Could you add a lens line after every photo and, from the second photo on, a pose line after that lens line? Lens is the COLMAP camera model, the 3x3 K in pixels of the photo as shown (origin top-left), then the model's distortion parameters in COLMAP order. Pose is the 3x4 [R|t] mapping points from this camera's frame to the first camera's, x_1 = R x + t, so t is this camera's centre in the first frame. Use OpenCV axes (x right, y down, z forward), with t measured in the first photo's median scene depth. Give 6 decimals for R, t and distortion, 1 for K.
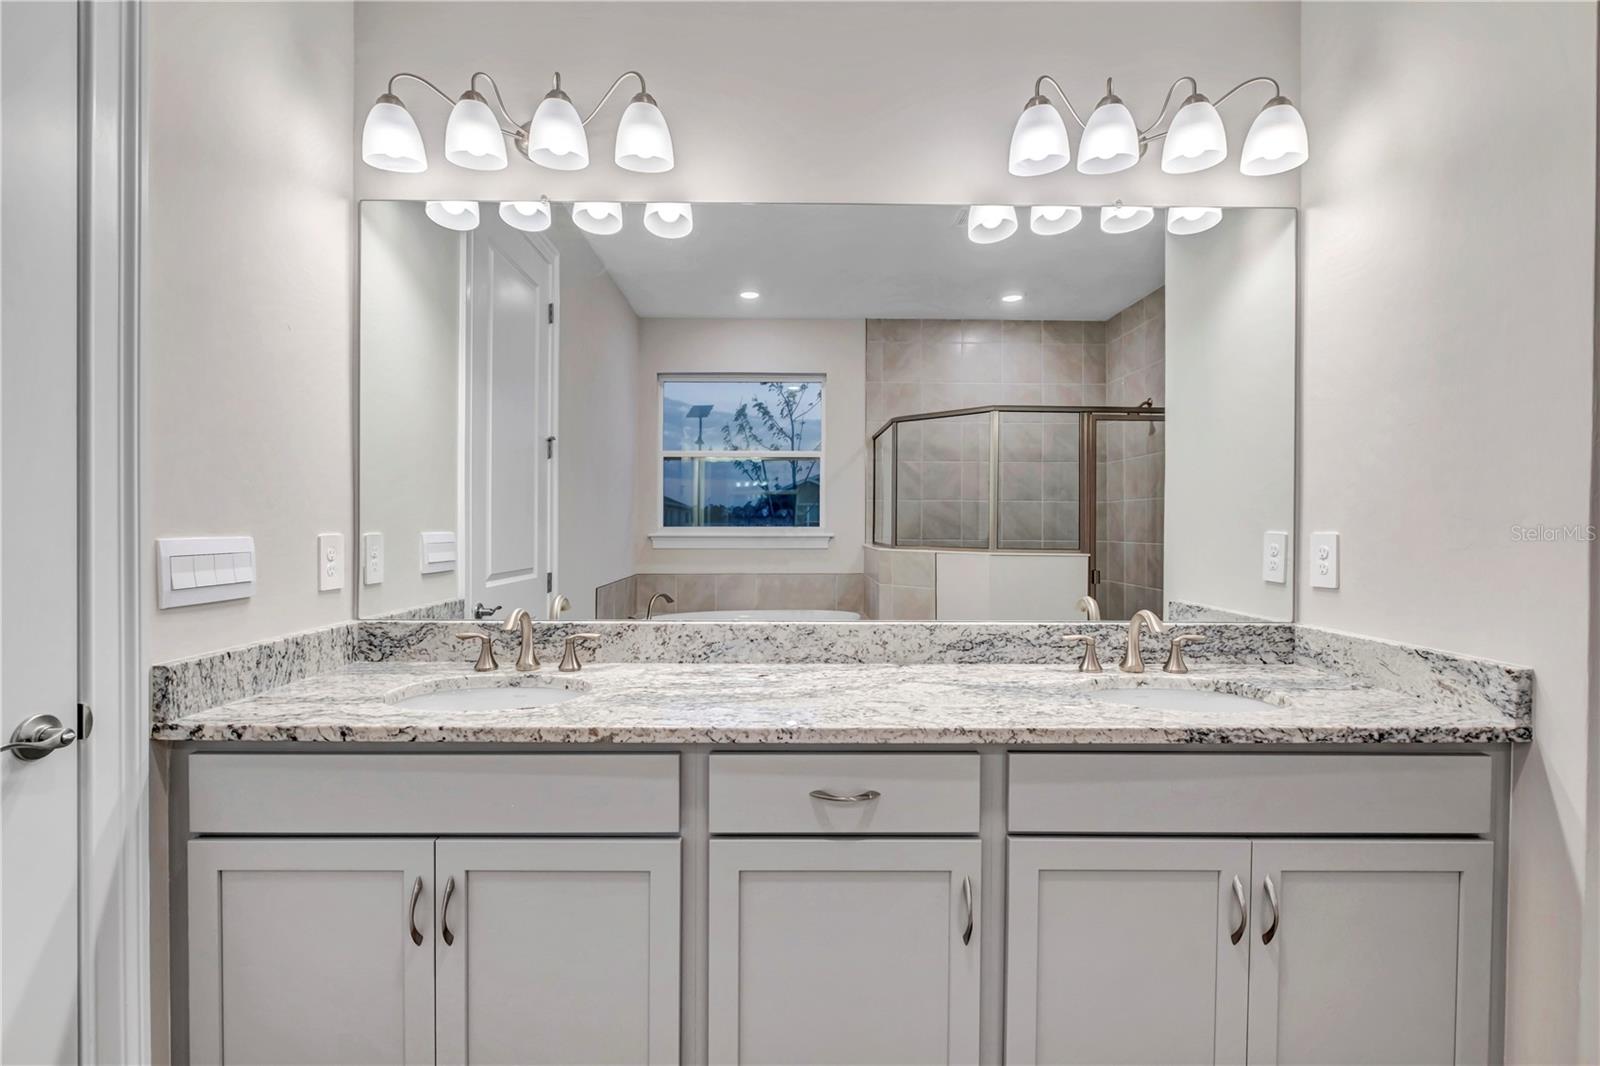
lens RADIAL K [[713.8, 0, 800.0], [0, 713.8, 533.0], [0, 0, 1]] dist [-0.009785, 0.000127]
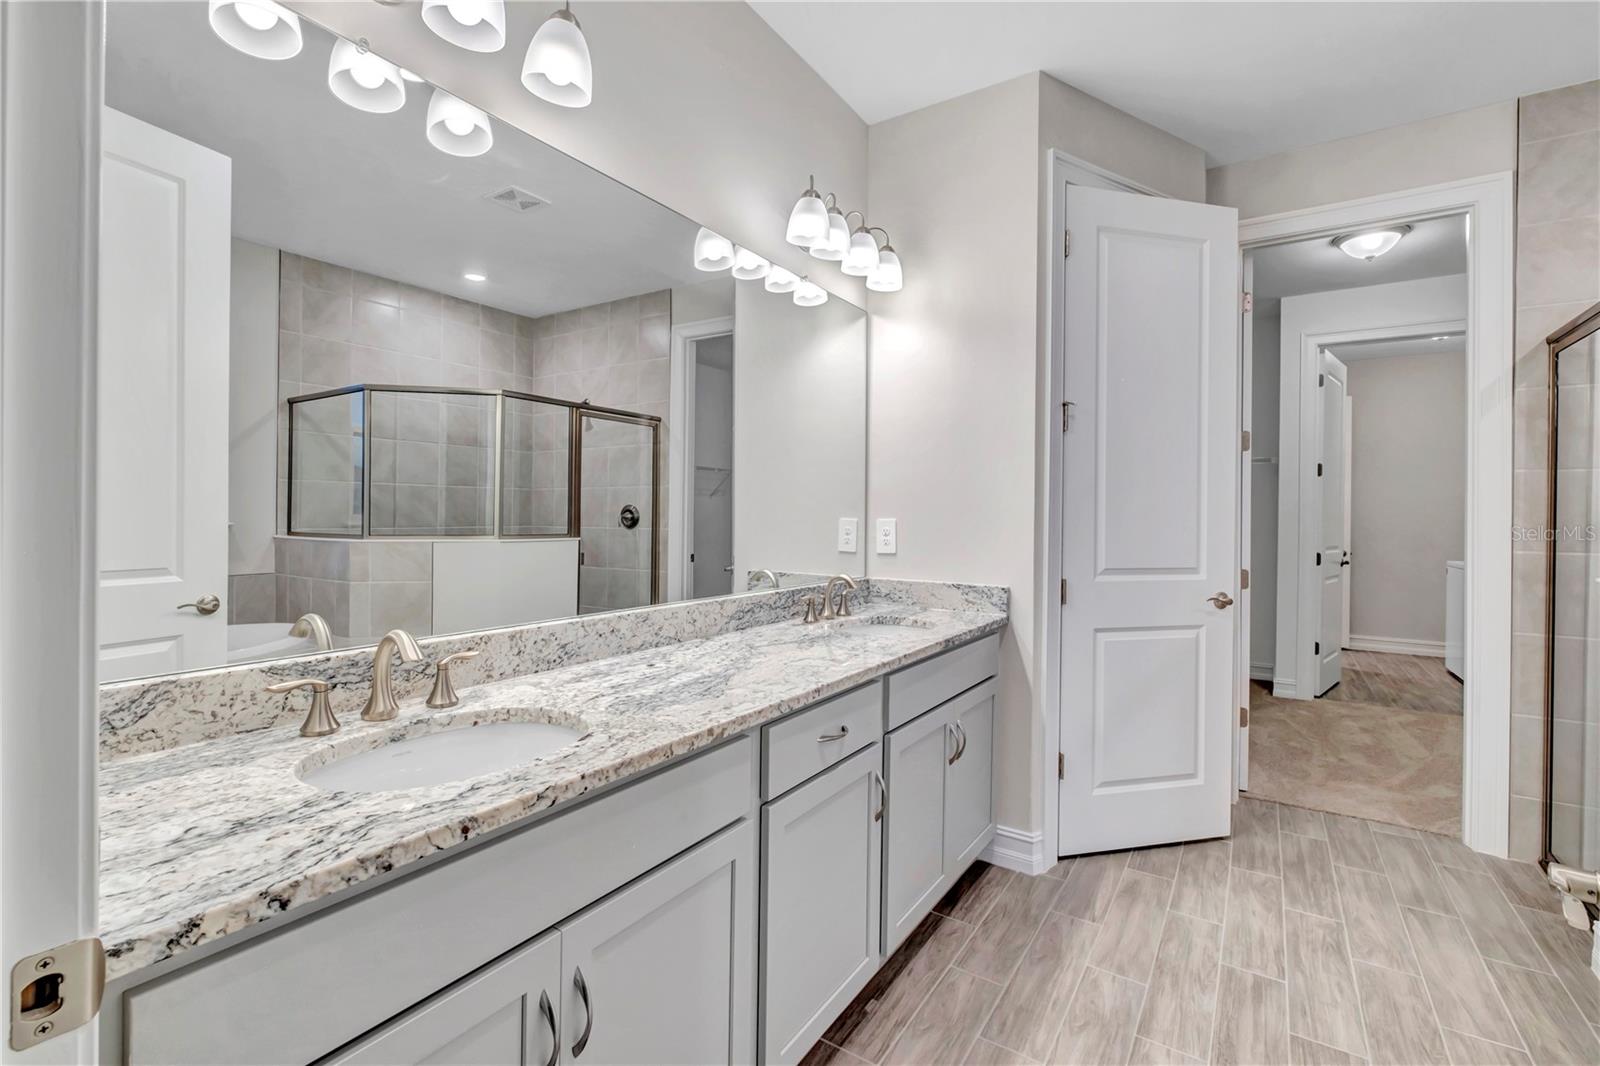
lens RADIAL K [[710.8, 0, 795.3], [0, 710.8, 515.3], [0, 0, 1]] dist [-0.005323, -0.000183]
pose [[0.563938, 0.000813, 0.825817, -0.702891], [0.001985, 0.999995, -0.002340, -0.005362], [-0.825815, 0.002958, 0.563933, 0.258603]]
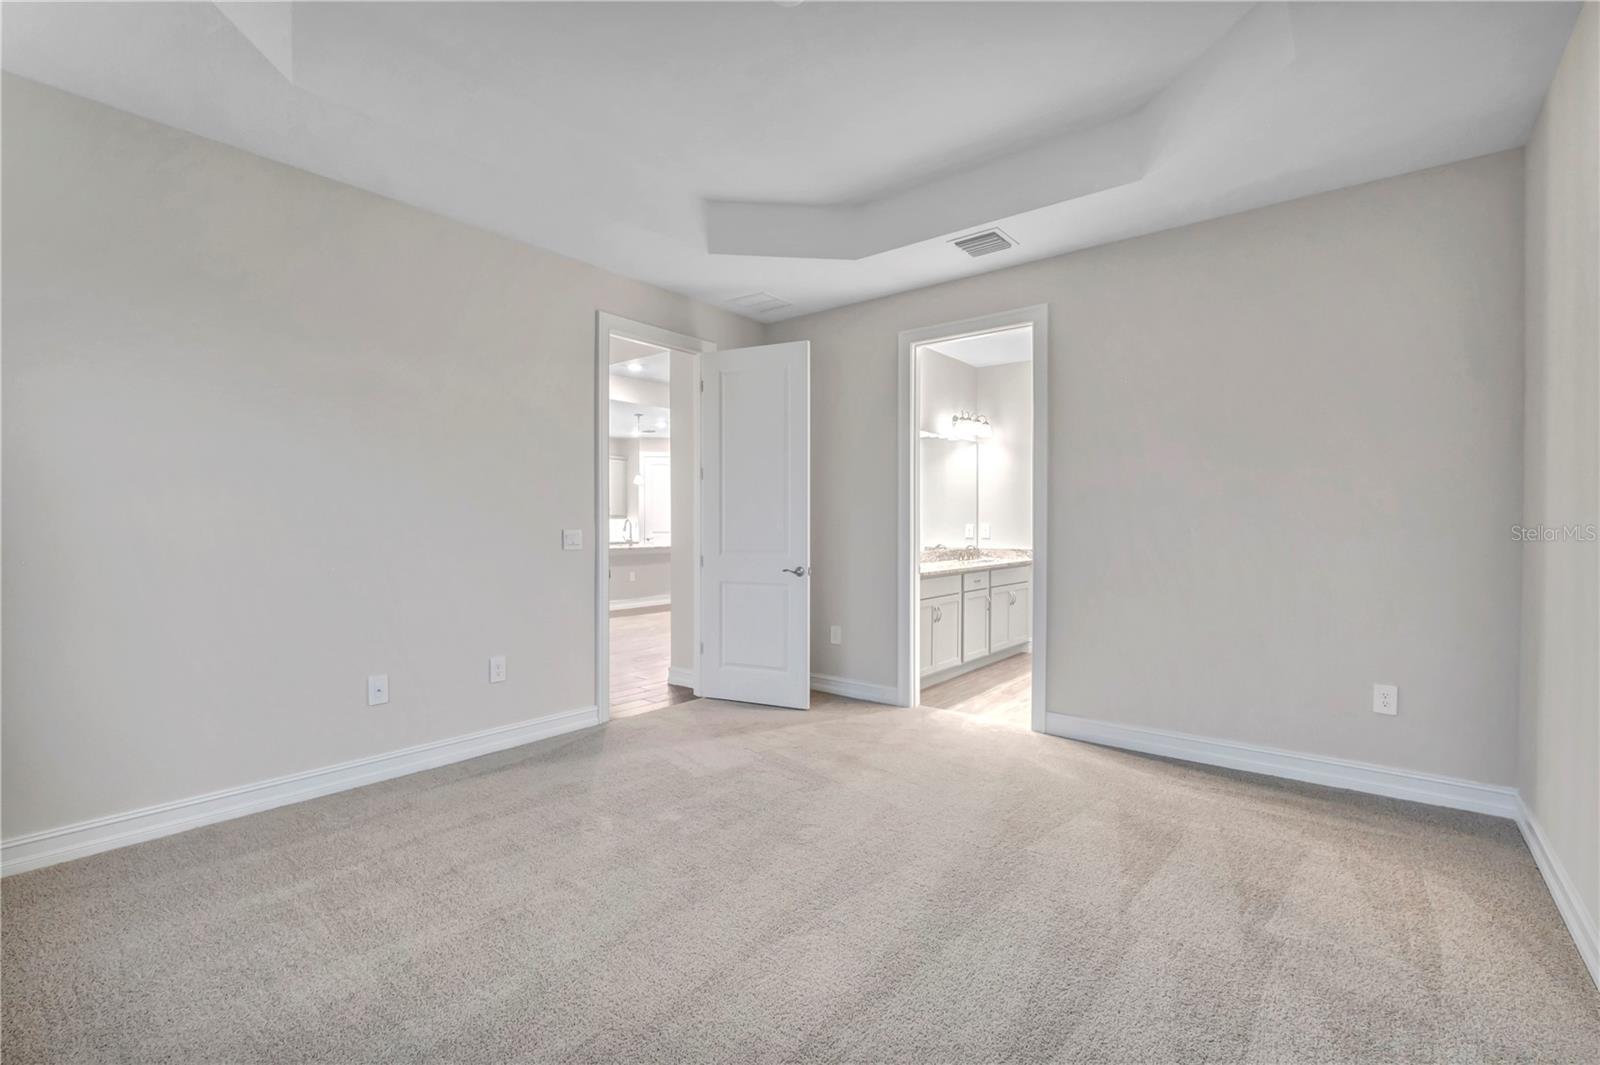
lens RADIAL K [[706.4, 0, 790.5], [0, 706.4, 530.8], [0, 0, 1]] dist [-0.004433, 0.000092]
pose [[0.648052, -0.014746, 0.761453, -3.064366], [0.008770, 0.999891, 0.011899, -0.021851], [-0.761545, -0.001033, 0.648111, -0.776537]]
